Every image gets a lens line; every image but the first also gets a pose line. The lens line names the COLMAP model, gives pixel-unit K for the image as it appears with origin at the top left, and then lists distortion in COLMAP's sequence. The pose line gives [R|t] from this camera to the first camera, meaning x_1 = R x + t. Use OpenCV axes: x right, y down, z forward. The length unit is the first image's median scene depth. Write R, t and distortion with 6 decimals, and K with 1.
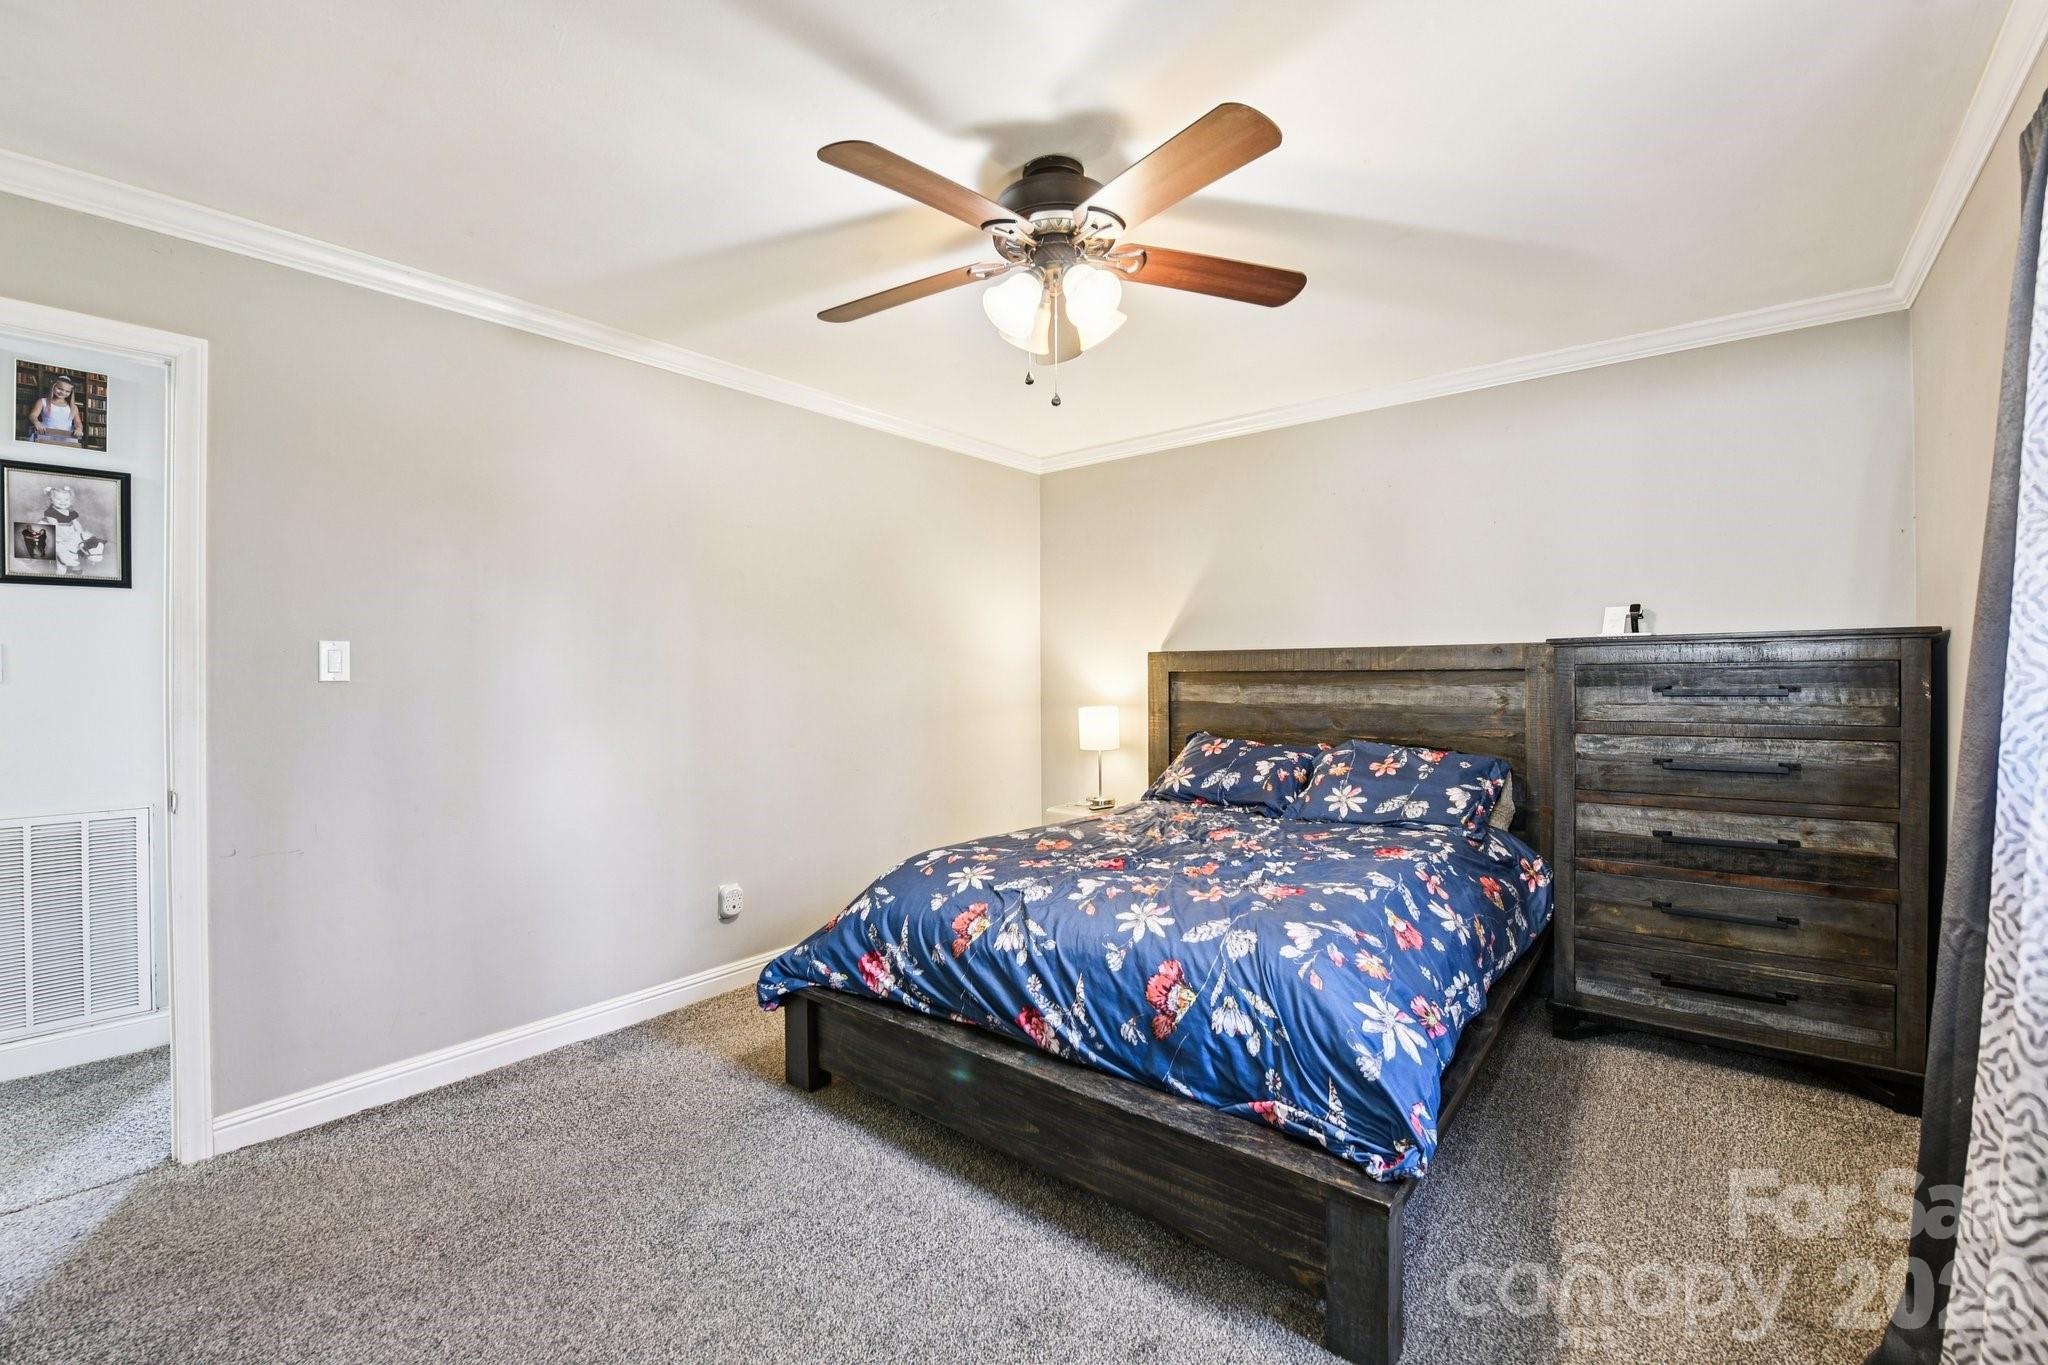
lens RADIAL K [[864.4, 0, 1032.5], [0, 864.4, 678.4], [0, 0, 1]] dist [-0.019017, -0.001429]
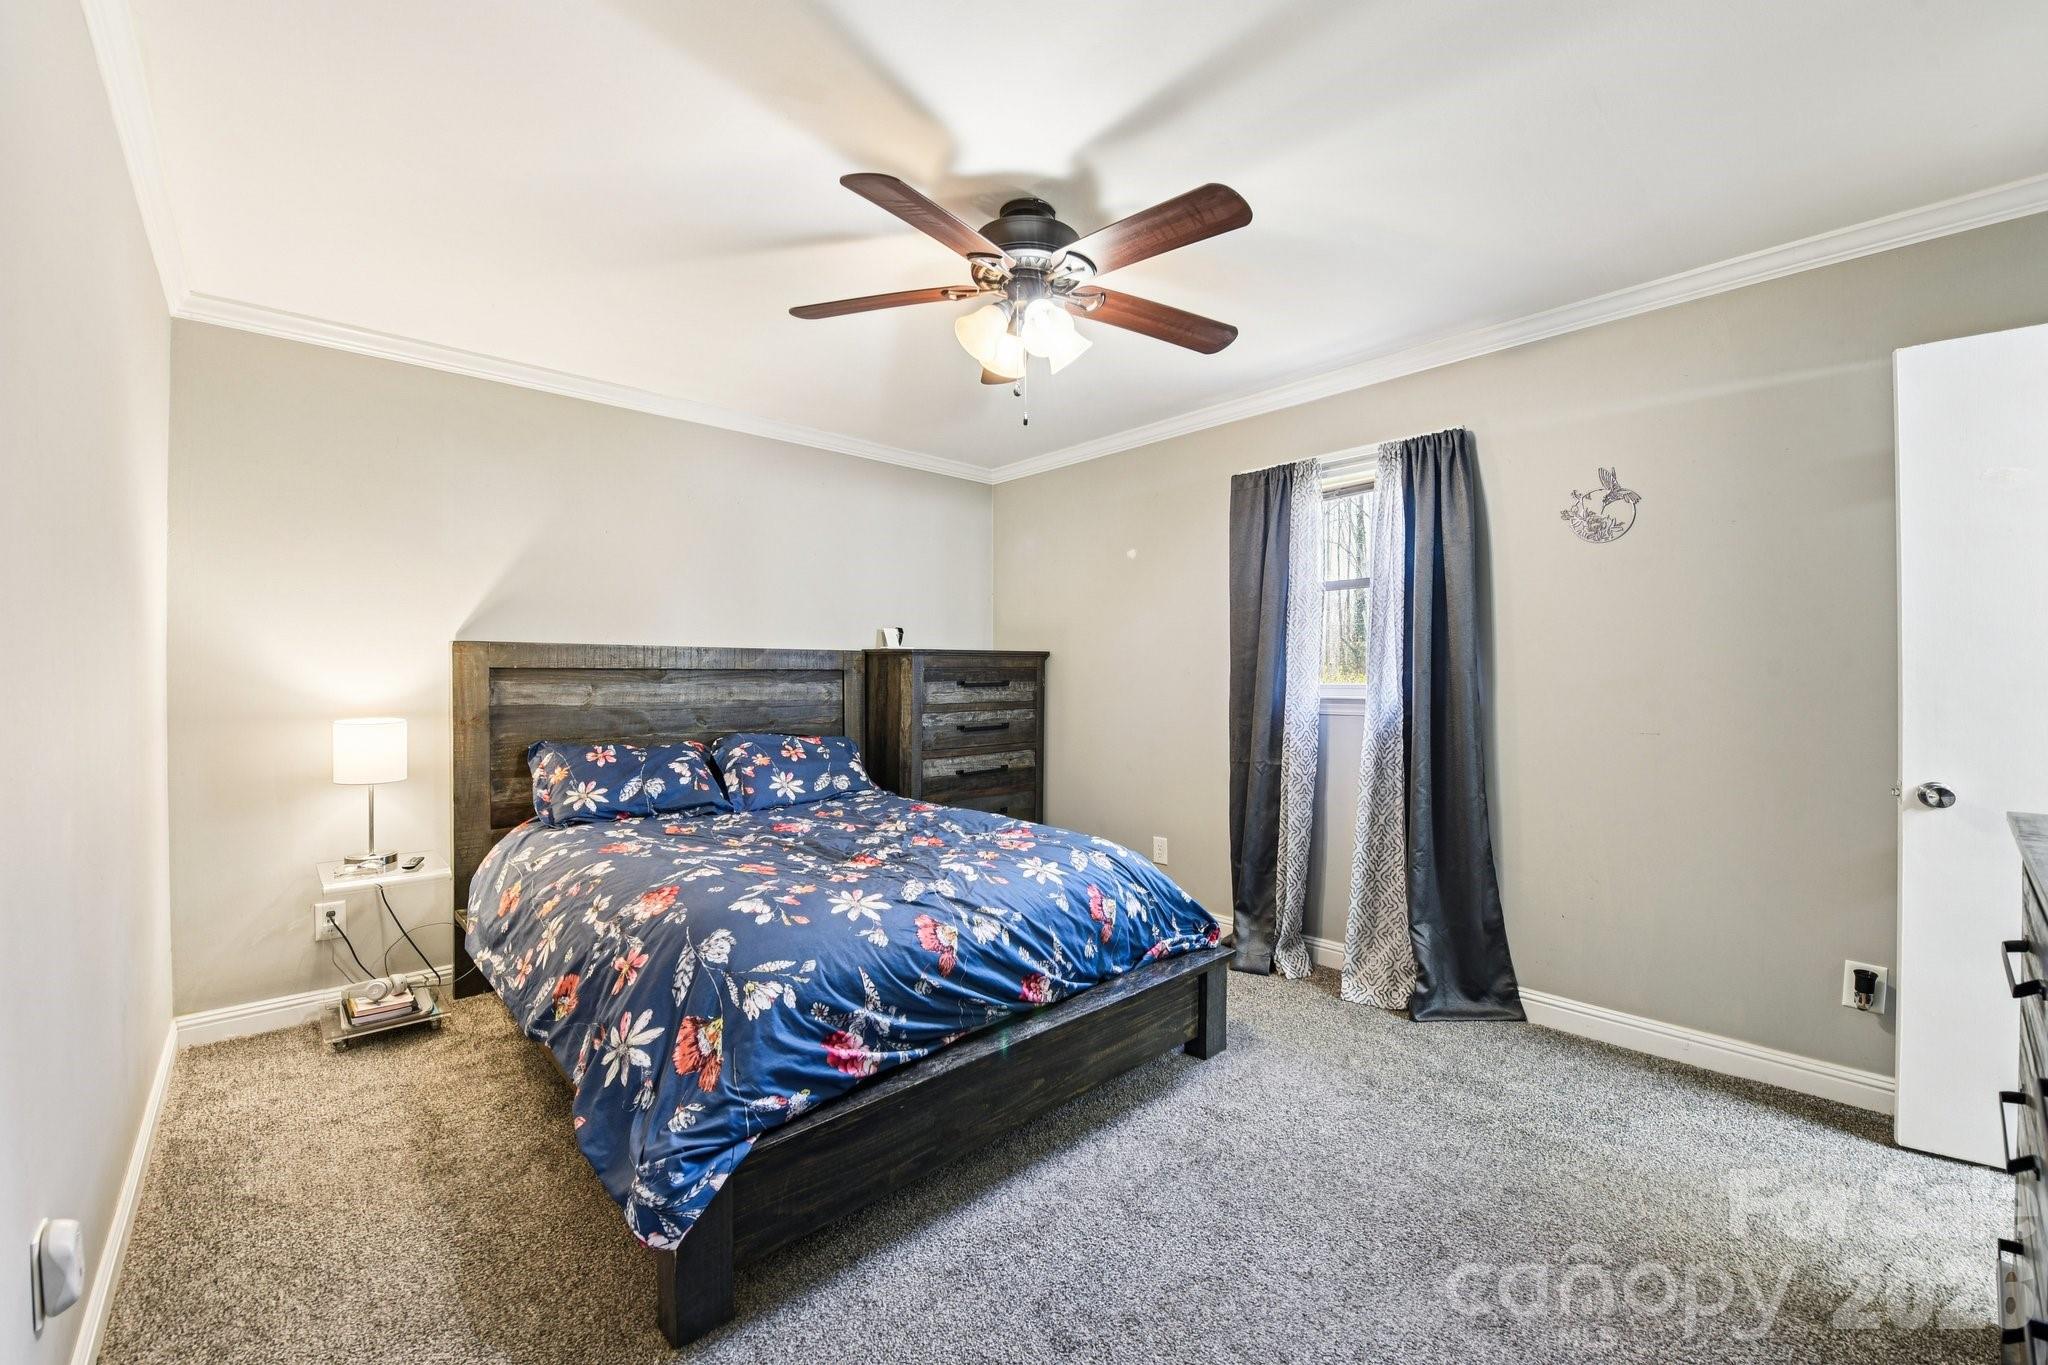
lens RADIAL K [[818.7, 0, 1030.6], [0, 818.7, 681.7], [0, 0, 1]] dist [-0.021388, -0.000531]
pose [[0.124036, -0.000773, 0.992277, -0.881100], [0.004262, 0.999991, 0.000247, 0.011423], [-0.992269, 0.004199, 0.124038, 0.754281]]
